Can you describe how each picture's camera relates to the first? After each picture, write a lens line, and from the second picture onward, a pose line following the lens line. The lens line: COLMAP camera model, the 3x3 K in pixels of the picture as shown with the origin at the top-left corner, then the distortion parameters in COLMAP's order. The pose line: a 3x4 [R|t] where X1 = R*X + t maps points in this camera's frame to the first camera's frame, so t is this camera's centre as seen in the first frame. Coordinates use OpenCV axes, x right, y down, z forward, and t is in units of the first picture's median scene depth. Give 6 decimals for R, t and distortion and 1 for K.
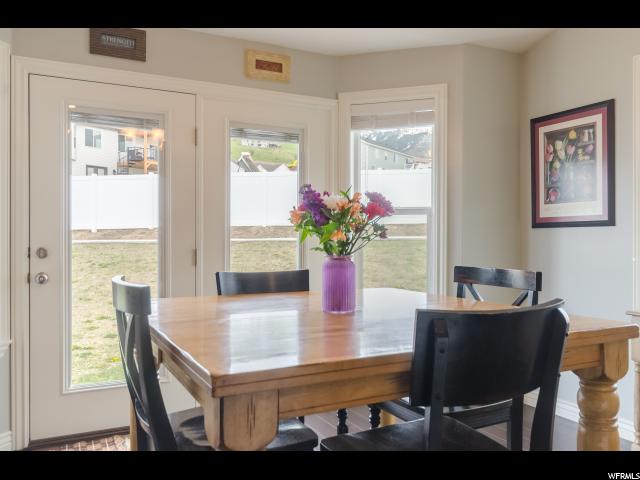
lens RADIAL K [[548.4, 0, 320.7], [0, 548.4, 240.0], [0, 0, 1]] dist [0.005570, 0.003880]
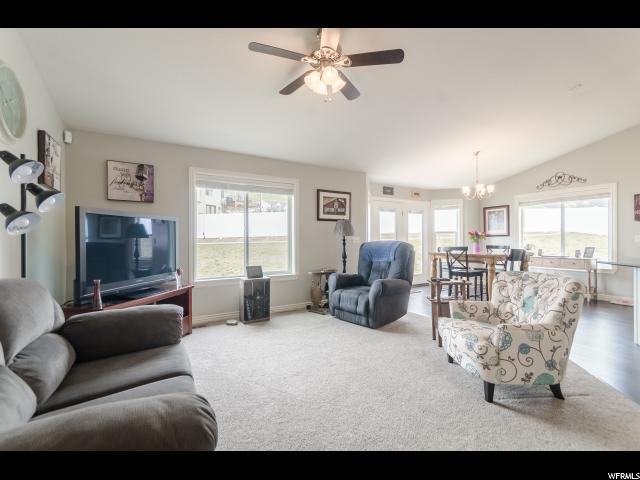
lens RADIAL K [[279.8, 0, 320.1], [0, 279.8, 239.4], [0, 0, 1]] dist [-0.000356, -0.000027]
pose [[0.997984, -0.013117, 0.062099, -0.869450], [0.013177, 0.999913, -0.000557, -0.017735], [-0.062086, 0.001375, 0.998070, -0.850609]]
